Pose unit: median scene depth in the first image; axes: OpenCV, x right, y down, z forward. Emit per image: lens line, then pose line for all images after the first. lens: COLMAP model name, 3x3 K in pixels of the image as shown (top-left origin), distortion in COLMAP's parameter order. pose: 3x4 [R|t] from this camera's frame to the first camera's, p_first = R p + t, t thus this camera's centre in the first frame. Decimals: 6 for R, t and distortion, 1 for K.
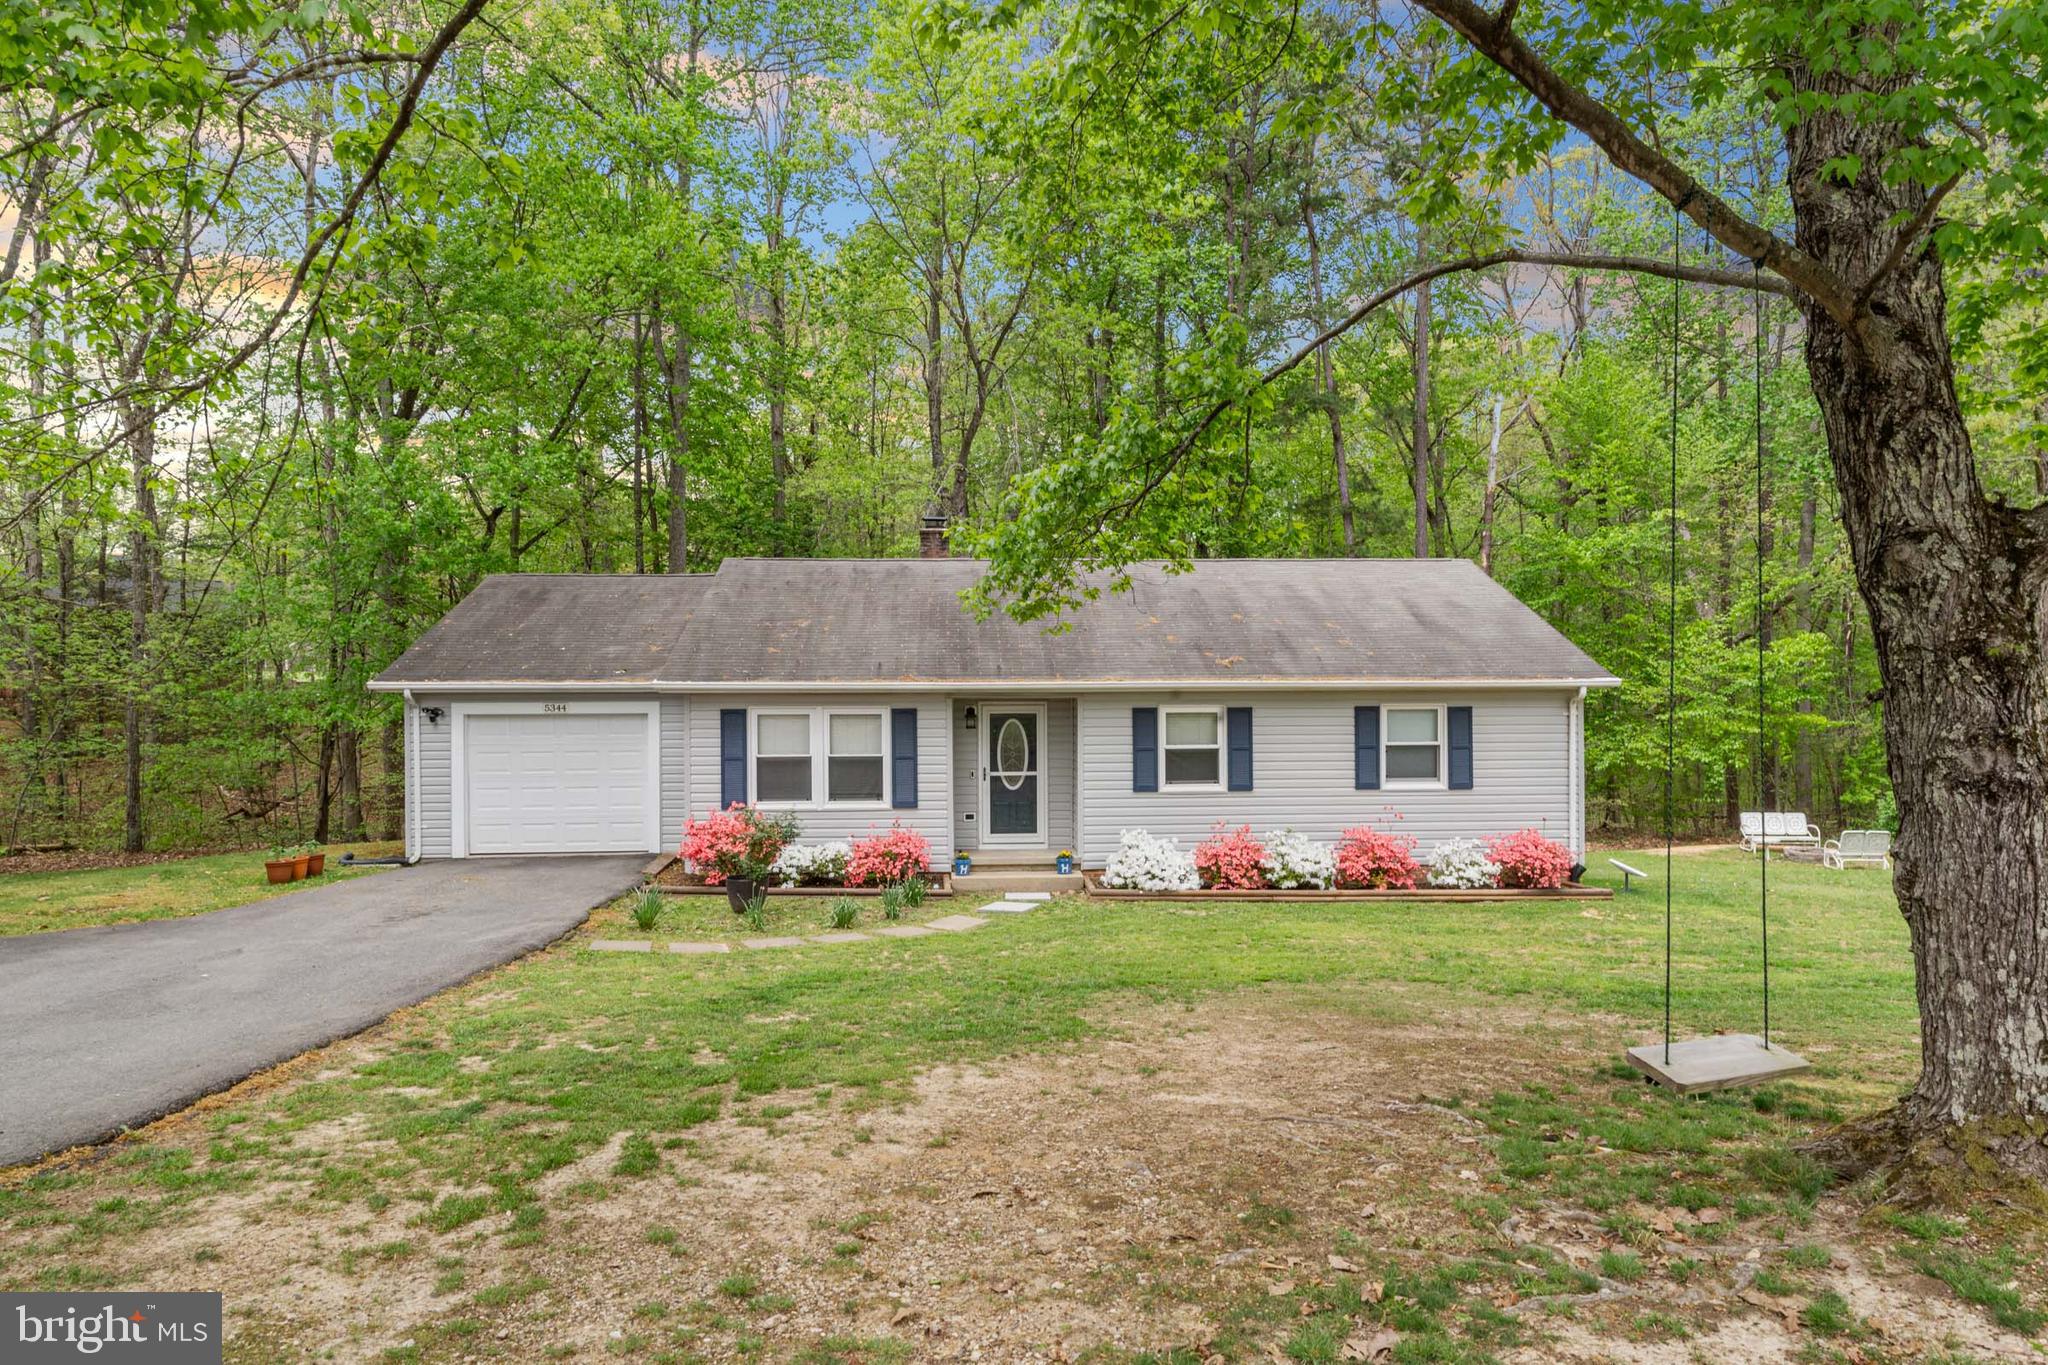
lens RADIAL K [[1258.1, 0, 1011.2], [0, 1258.1, 680.7], [0, 0, 1]] dist [-0.001006, -0.000825]
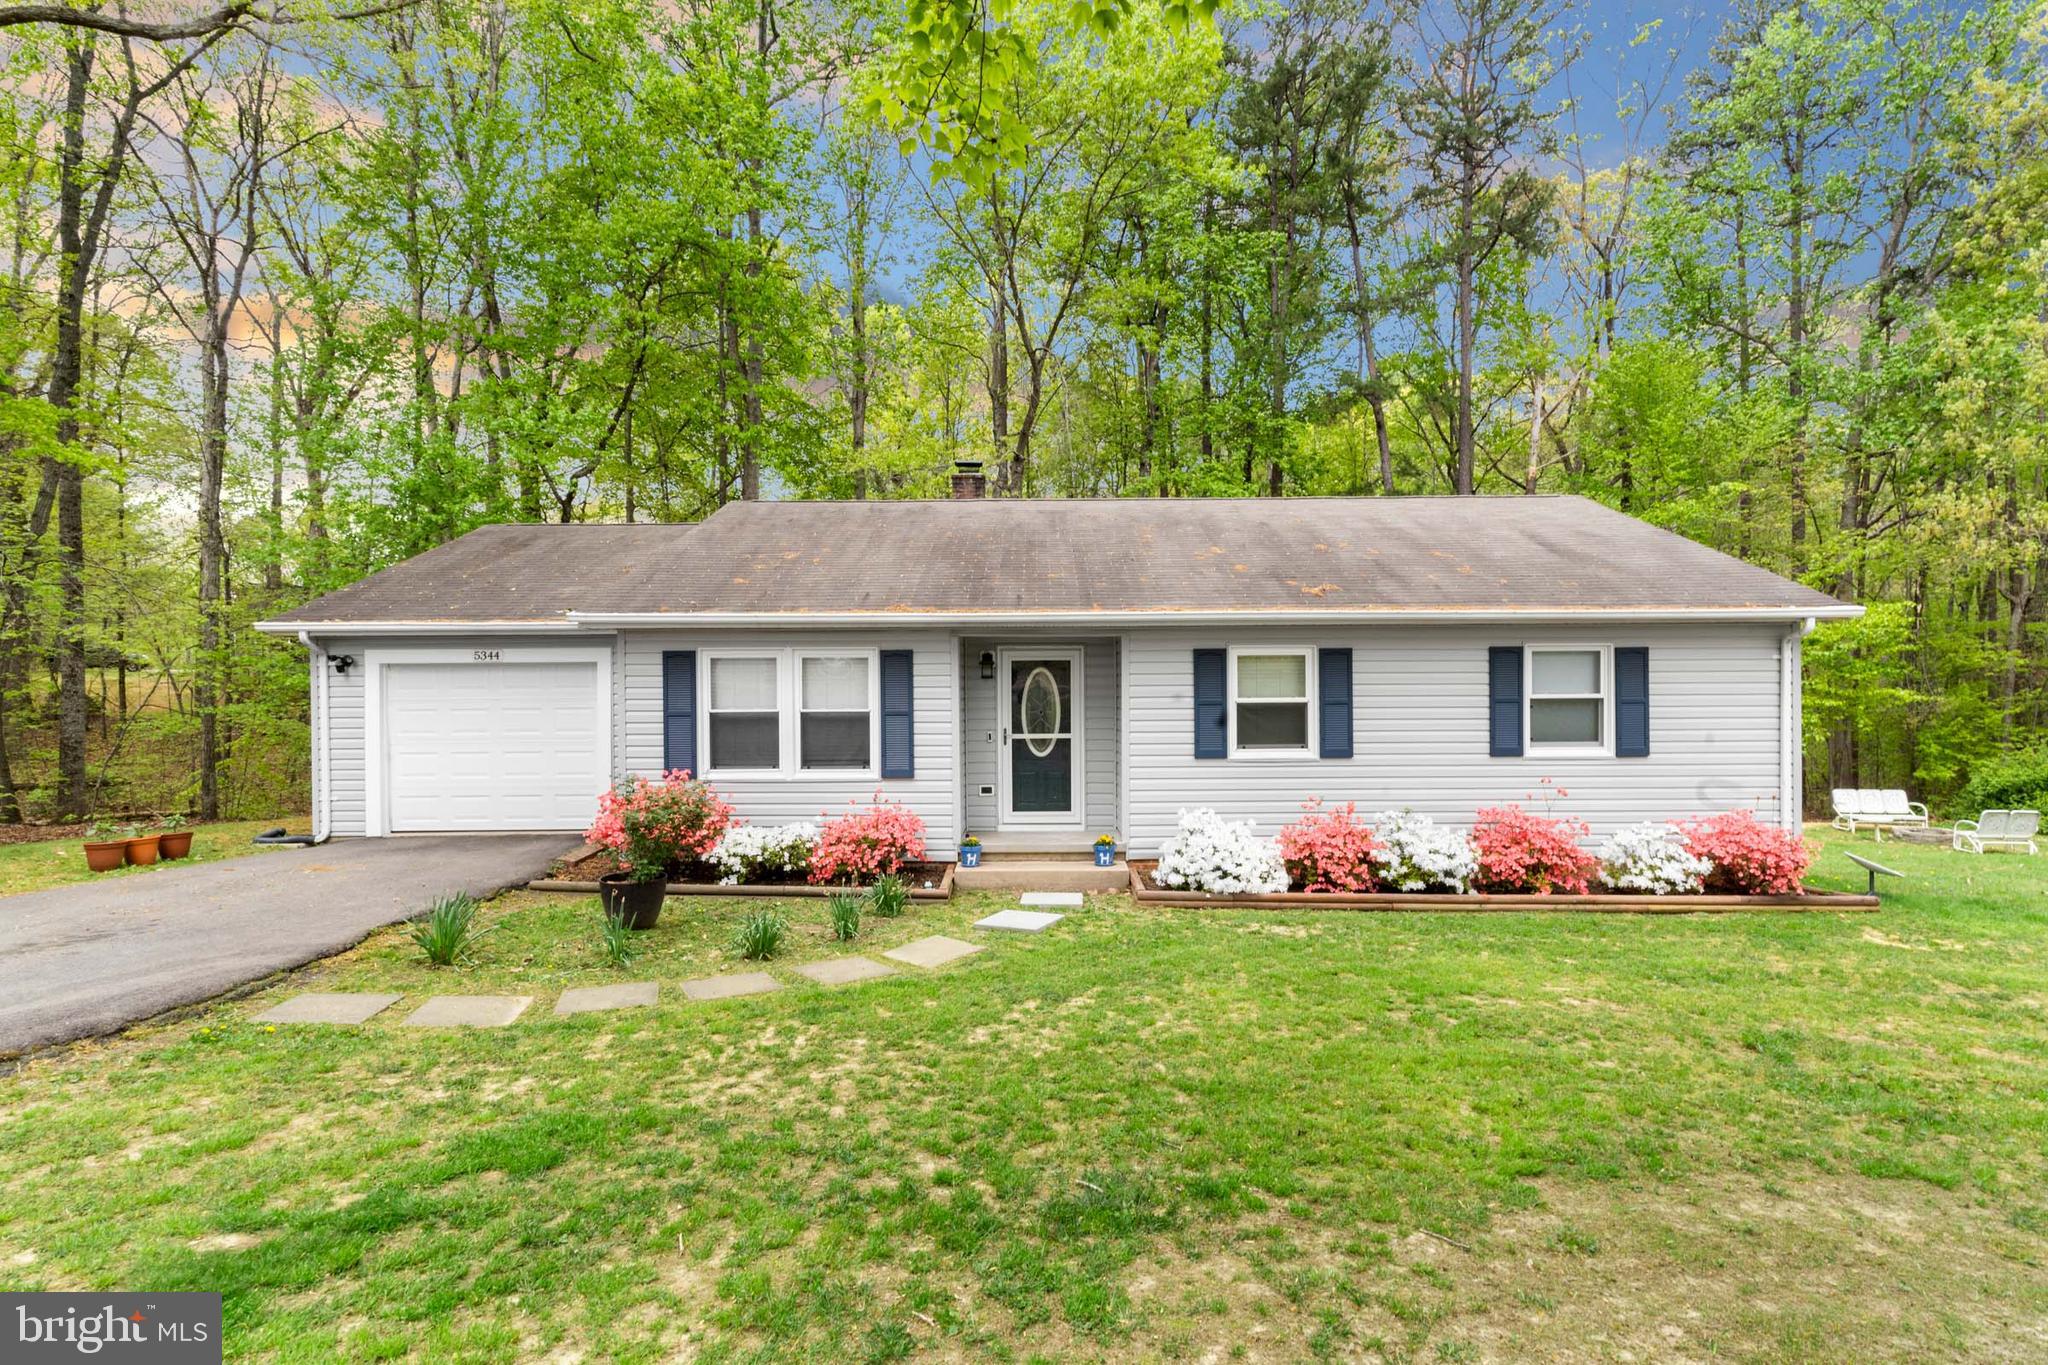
lens RADIAL K [[965.5, 0, 1024.0], [0, 965.5, 682.5], [0, 0, 1]] dist [-0.003308, 0.000160]
pose [[0.998141, -0.001623, -0.060922, 0.029524], [0.001493, 0.999997, -0.002179, 0.043452], [0.060926, 0.002084, 0.998140, 0.410722]]
